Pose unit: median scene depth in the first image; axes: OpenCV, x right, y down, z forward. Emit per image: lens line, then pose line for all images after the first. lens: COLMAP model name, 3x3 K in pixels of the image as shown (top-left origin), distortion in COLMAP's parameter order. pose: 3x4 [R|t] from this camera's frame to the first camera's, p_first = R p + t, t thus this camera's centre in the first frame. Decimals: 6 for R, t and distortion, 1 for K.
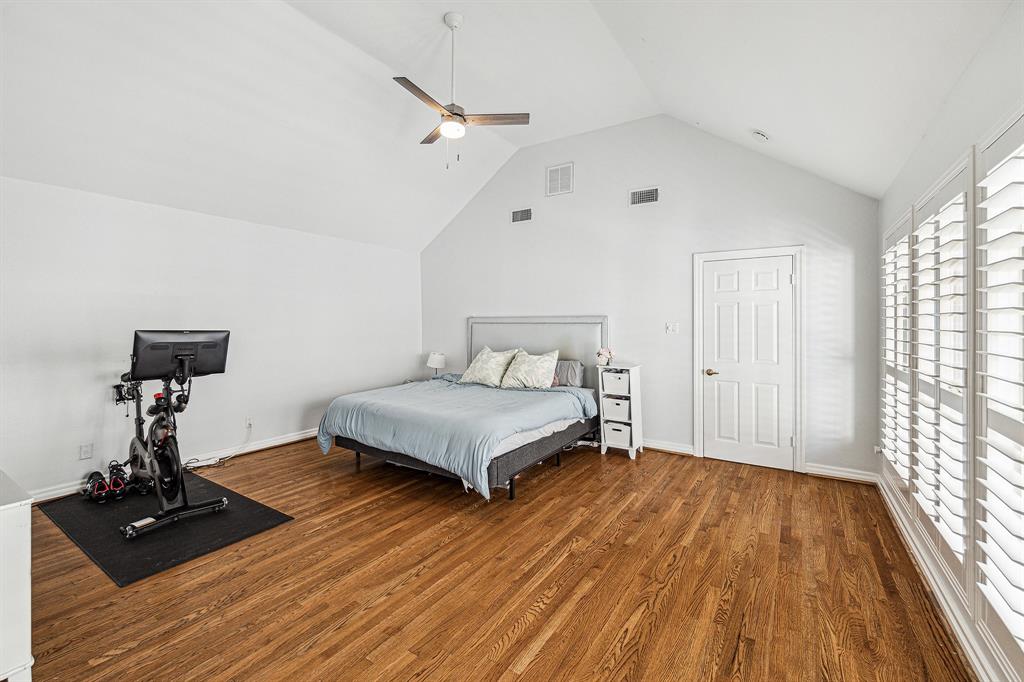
lens RADIAL K [[432.7, 0, 513.9], [0, 432.7, 325.5], [0, 0, 1]] dist [0.001499, 0.000980]
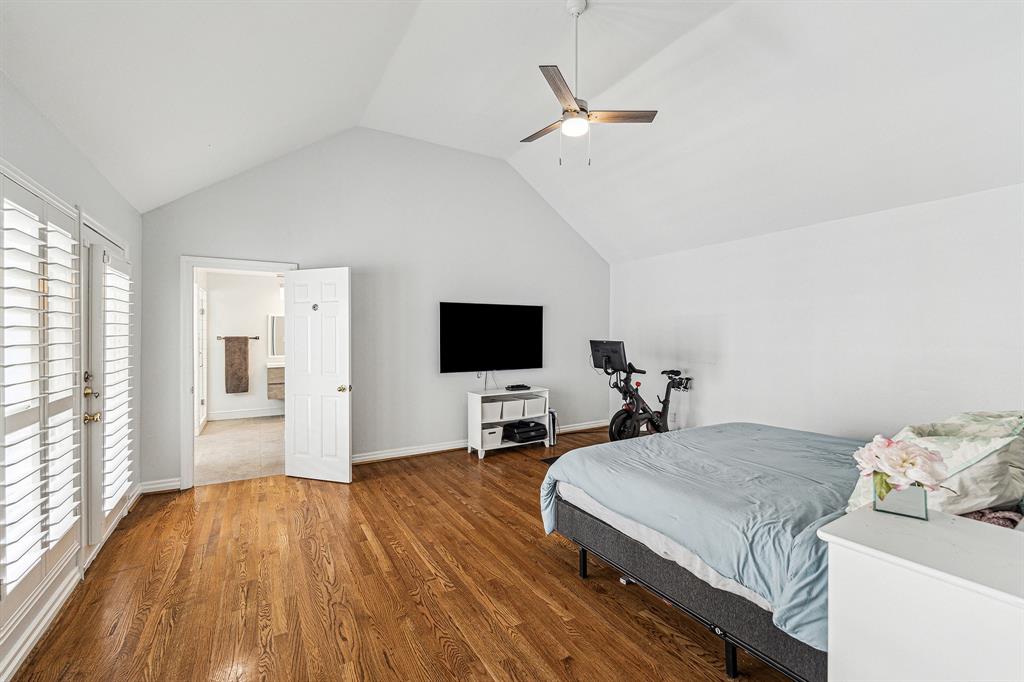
lens RADIAL K [[432.7, 0, 516.5], [0, 432.7, 336.9], [0, 0, 1]] dist [0.001499, 0.000980]
pose [[-0.436637, 0.005723, -0.899620, 0.931204], [-0.000789, 0.999977, 0.006745, -0.012961], [0.899638, 0.003655, -0.436622, 1.613246]]
